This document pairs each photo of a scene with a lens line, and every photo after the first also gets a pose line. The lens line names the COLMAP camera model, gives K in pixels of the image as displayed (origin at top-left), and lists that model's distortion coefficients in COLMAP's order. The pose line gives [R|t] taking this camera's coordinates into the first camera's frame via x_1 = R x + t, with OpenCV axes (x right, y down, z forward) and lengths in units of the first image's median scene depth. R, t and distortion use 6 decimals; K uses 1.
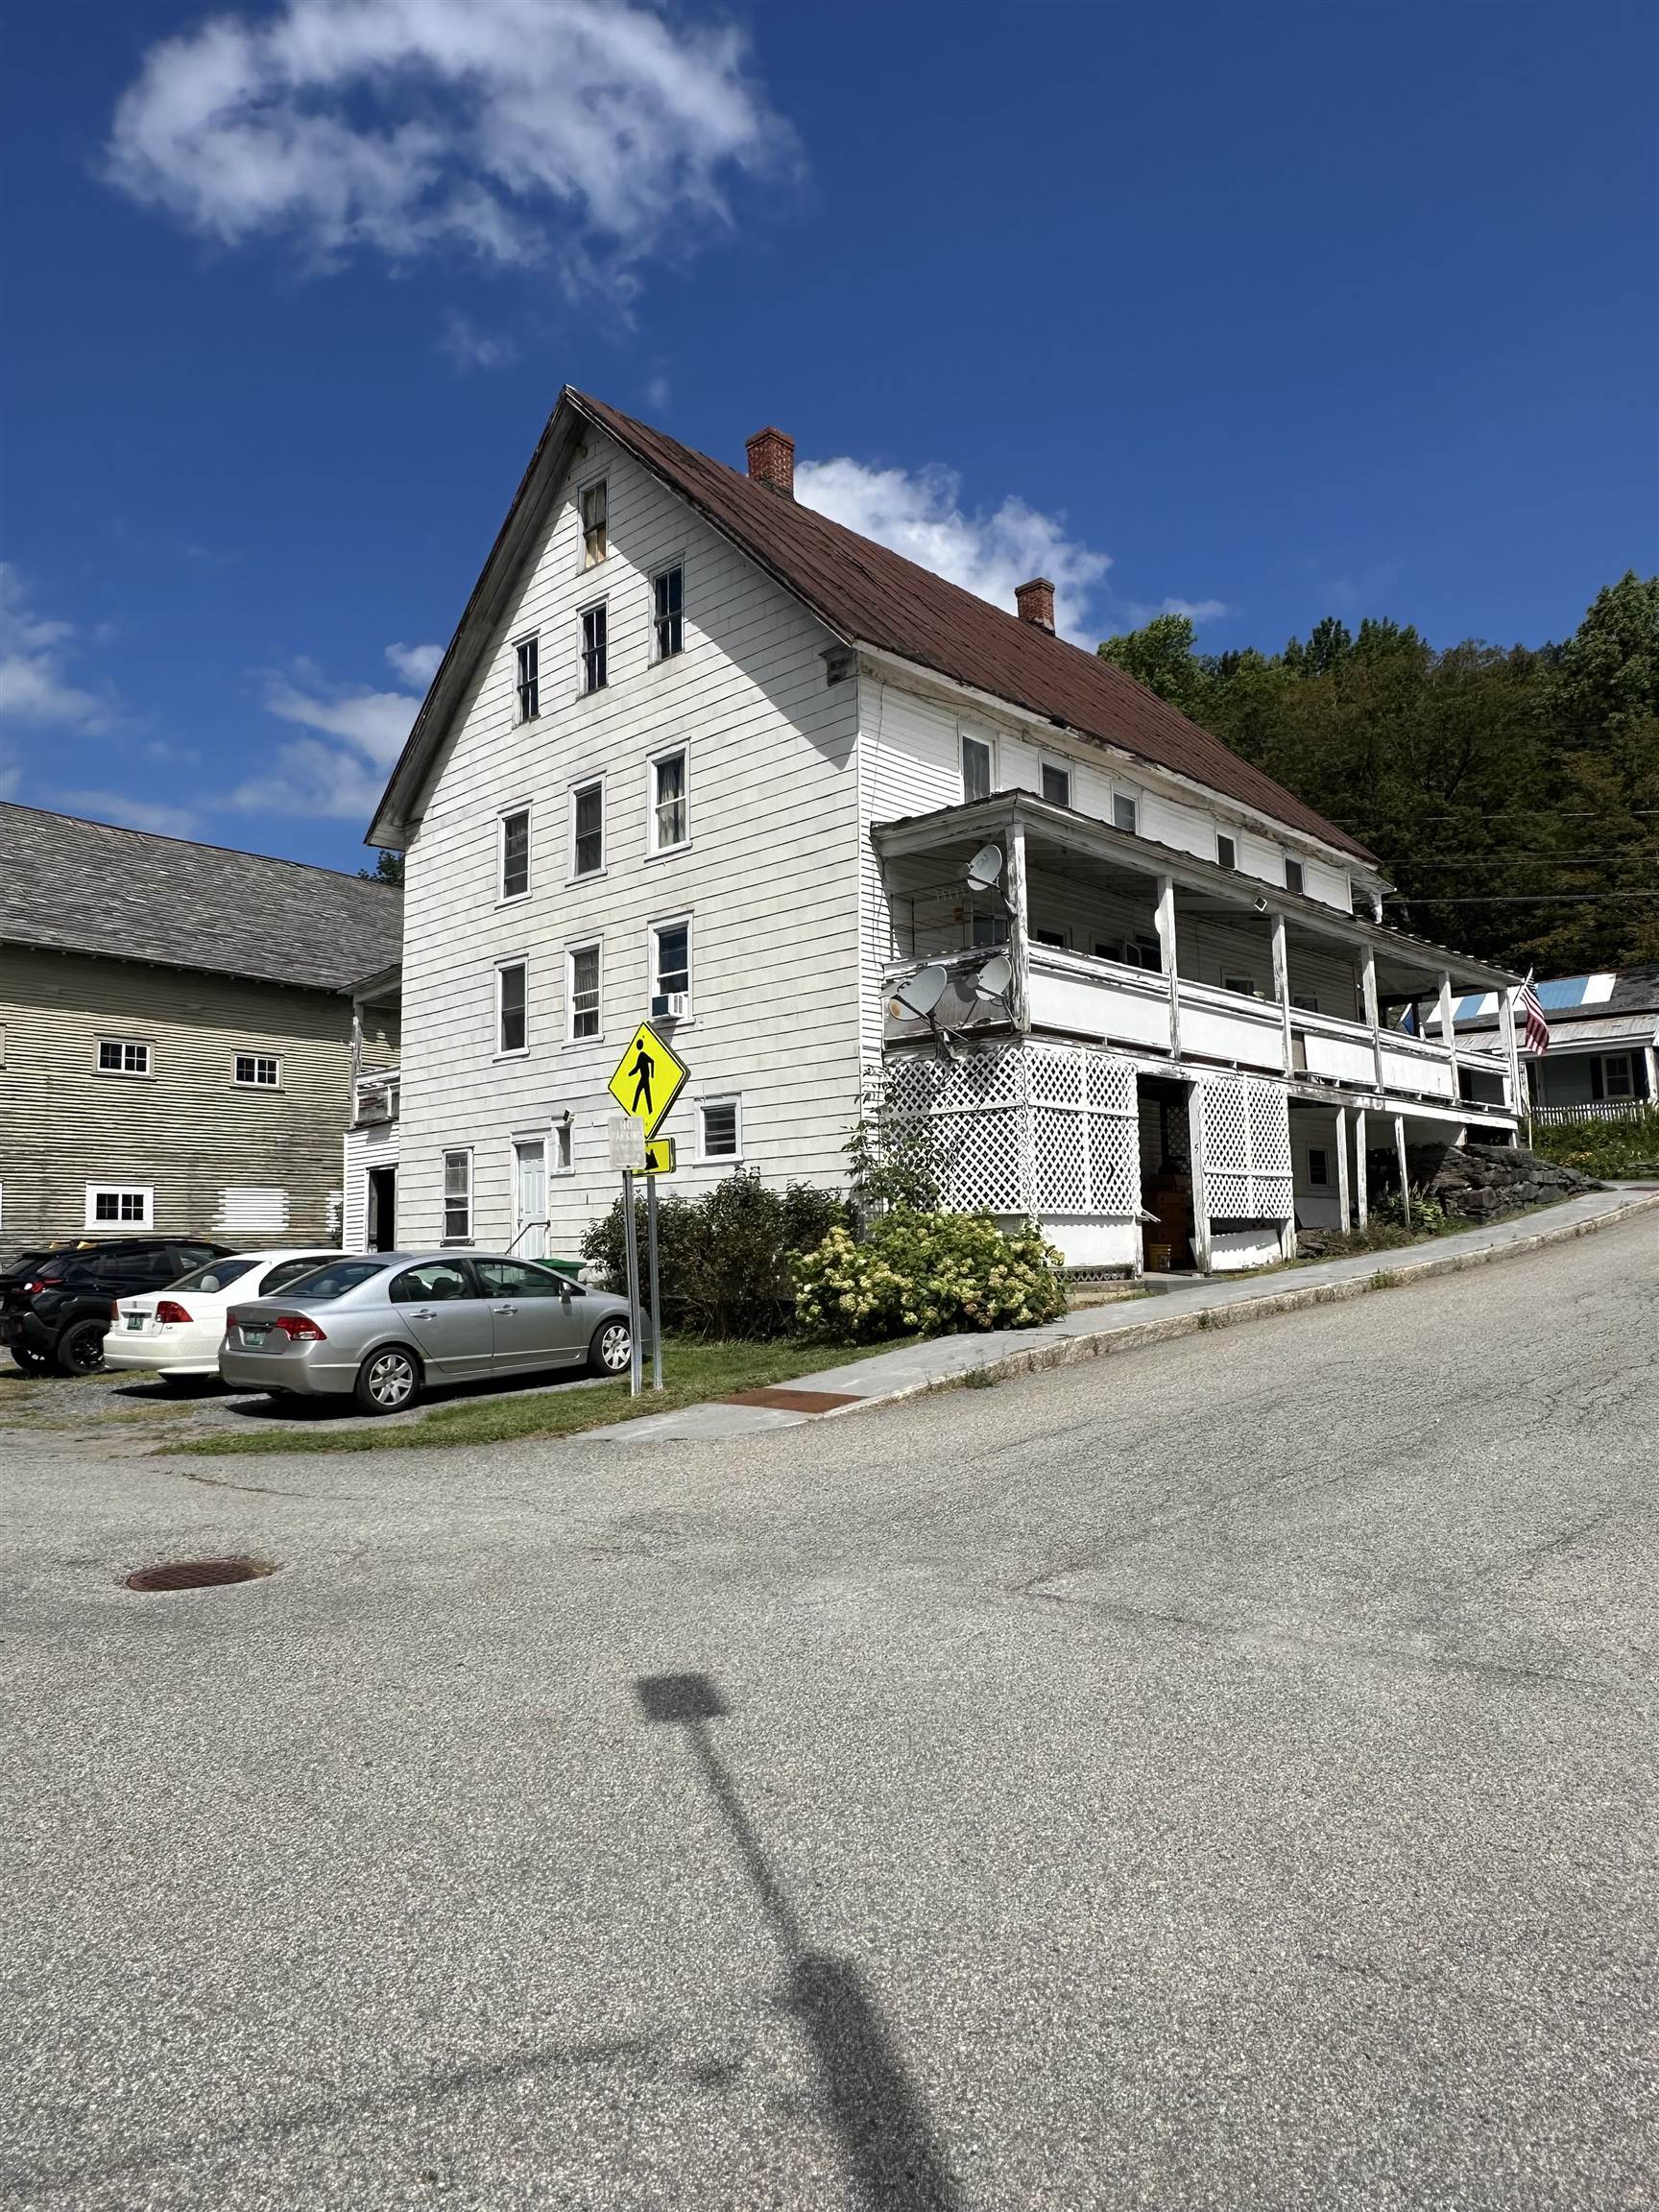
lens RADIAL K [[1418.1, 0, 817.9], [0, 1418.1, 1104.1], [0, 0, 1]] dist [-0.010334, 0.000509]
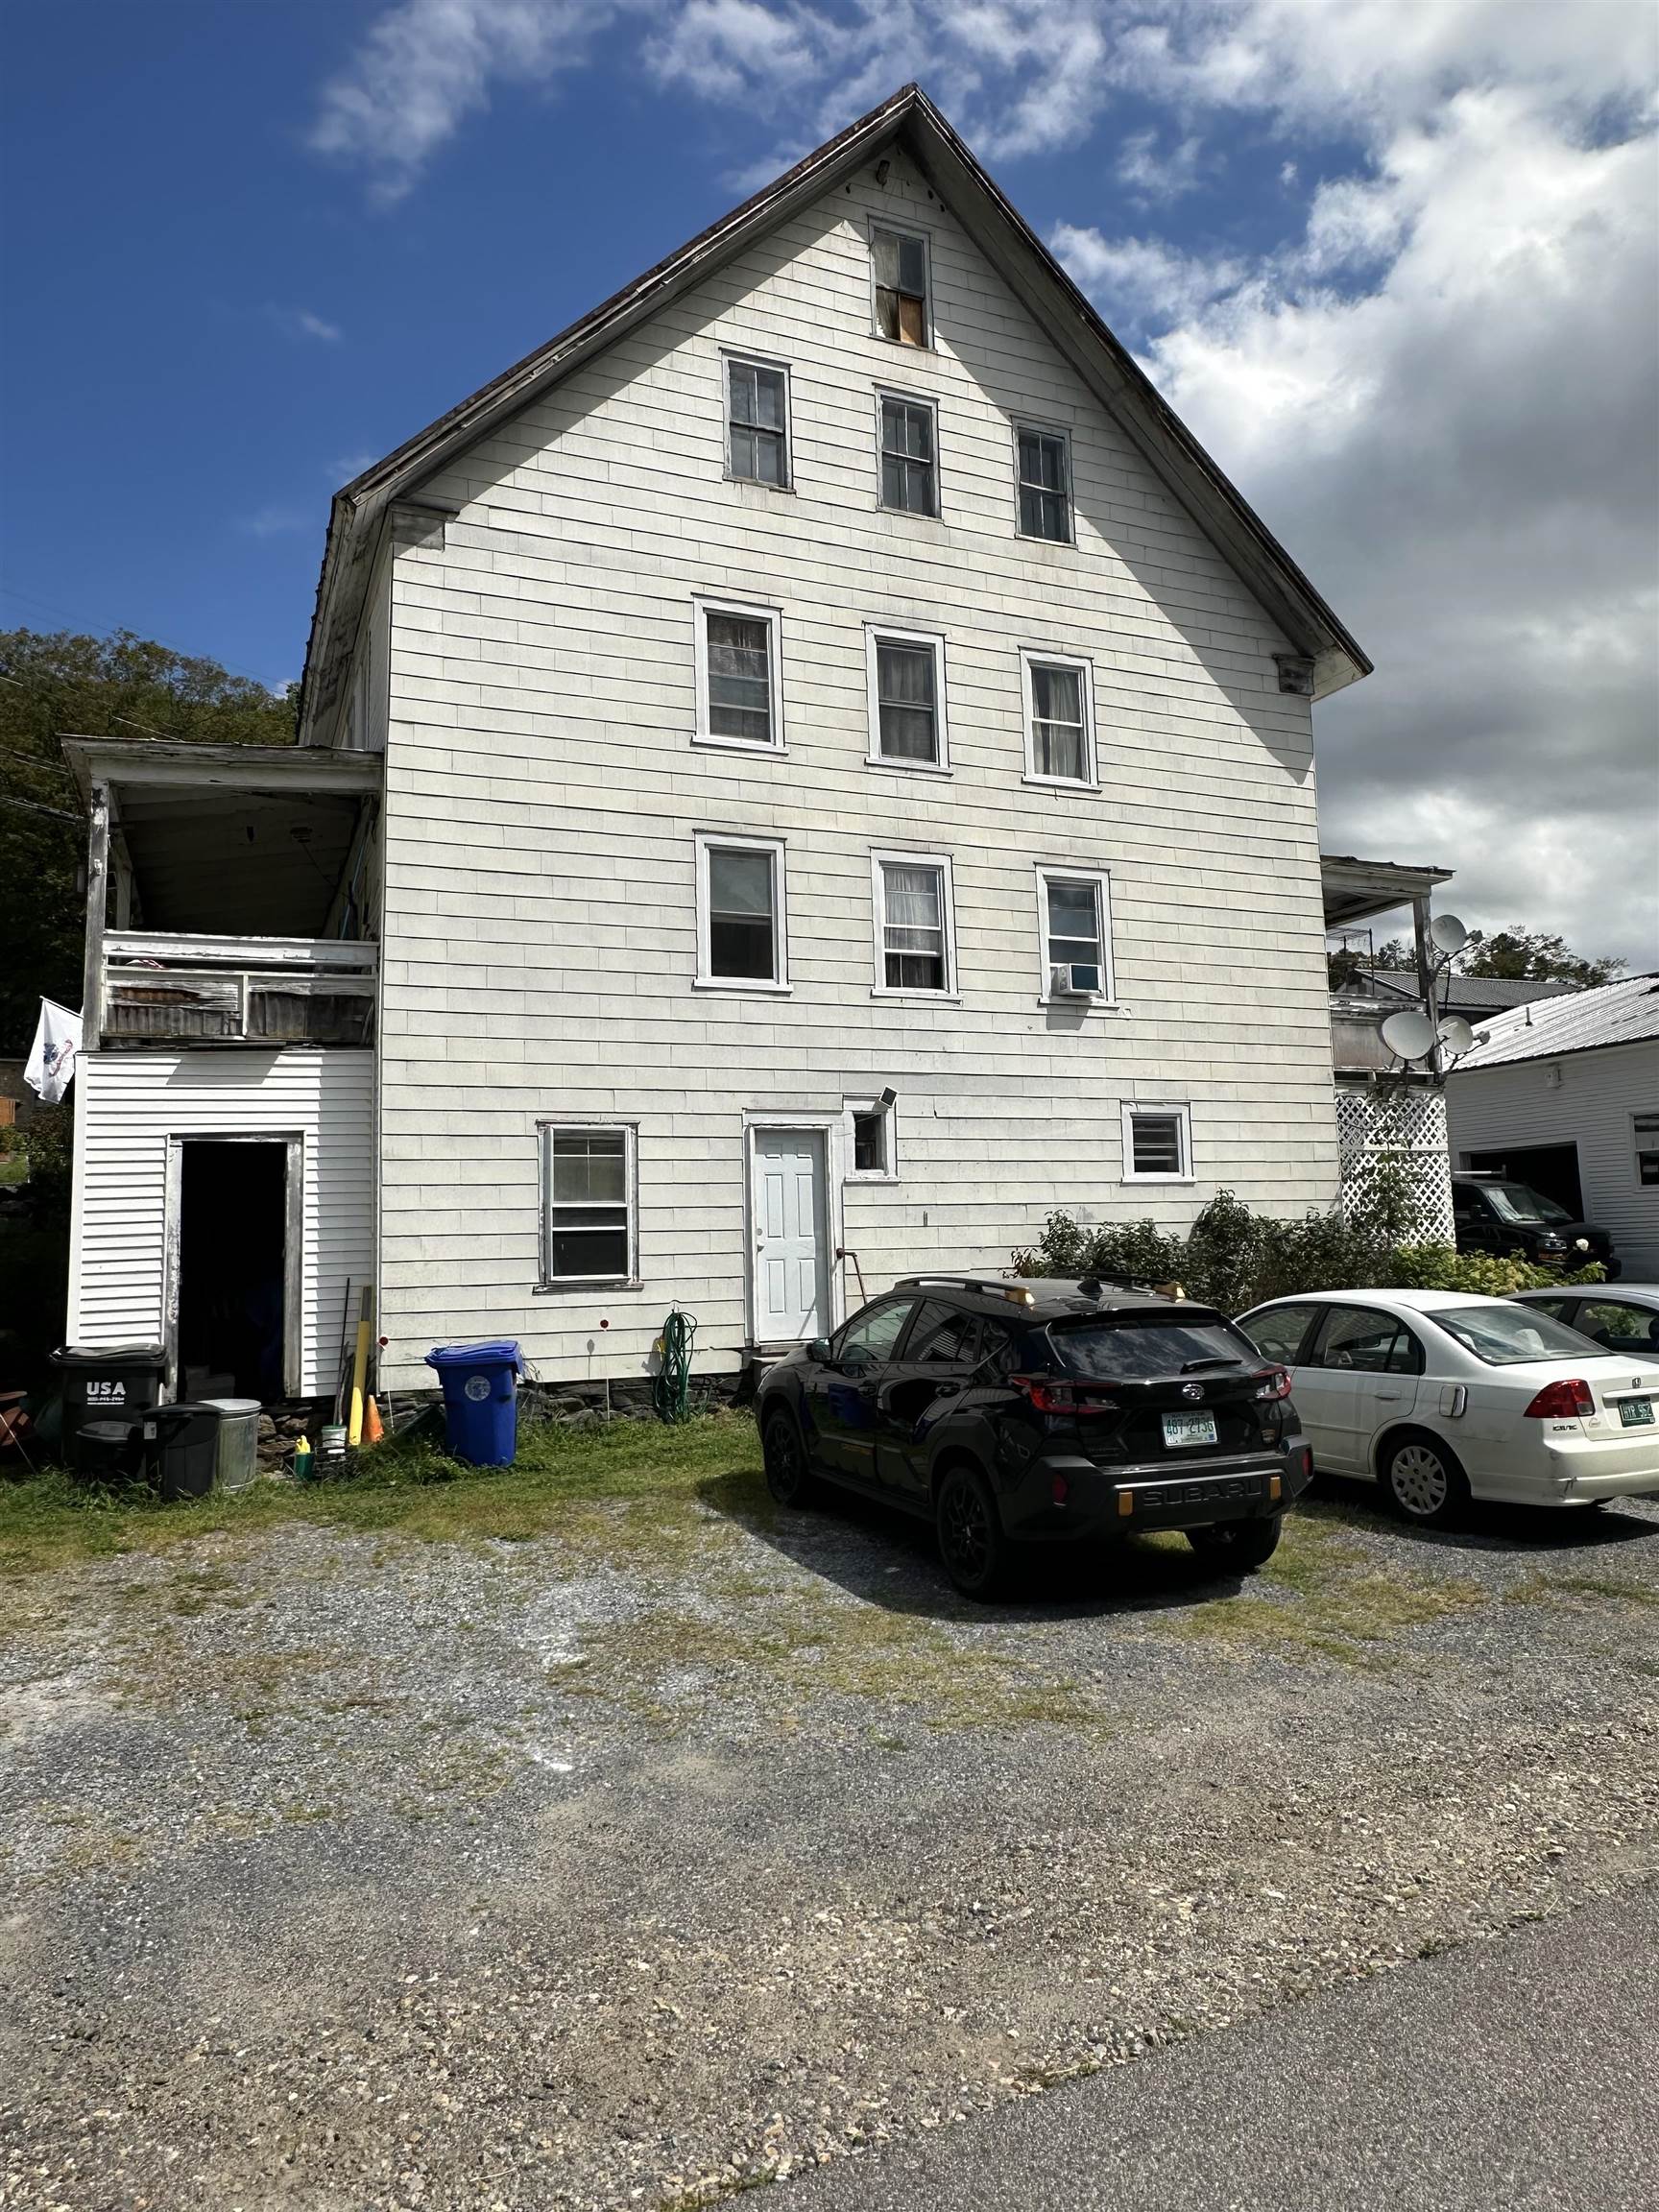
lens RADIAL K [[1418.1, 0, 820.9], [0, 1418.1, 1106.0], [0, 0, 1]] dist [-0.010334, 0.000509]
pose [[0.412377, 0.104599, 0.904989, -0.794323], [-0.075286, 0.993902, -0.080570, 0.068808], [-0.907897, -0.034907, 0.417737, 0.727957]]
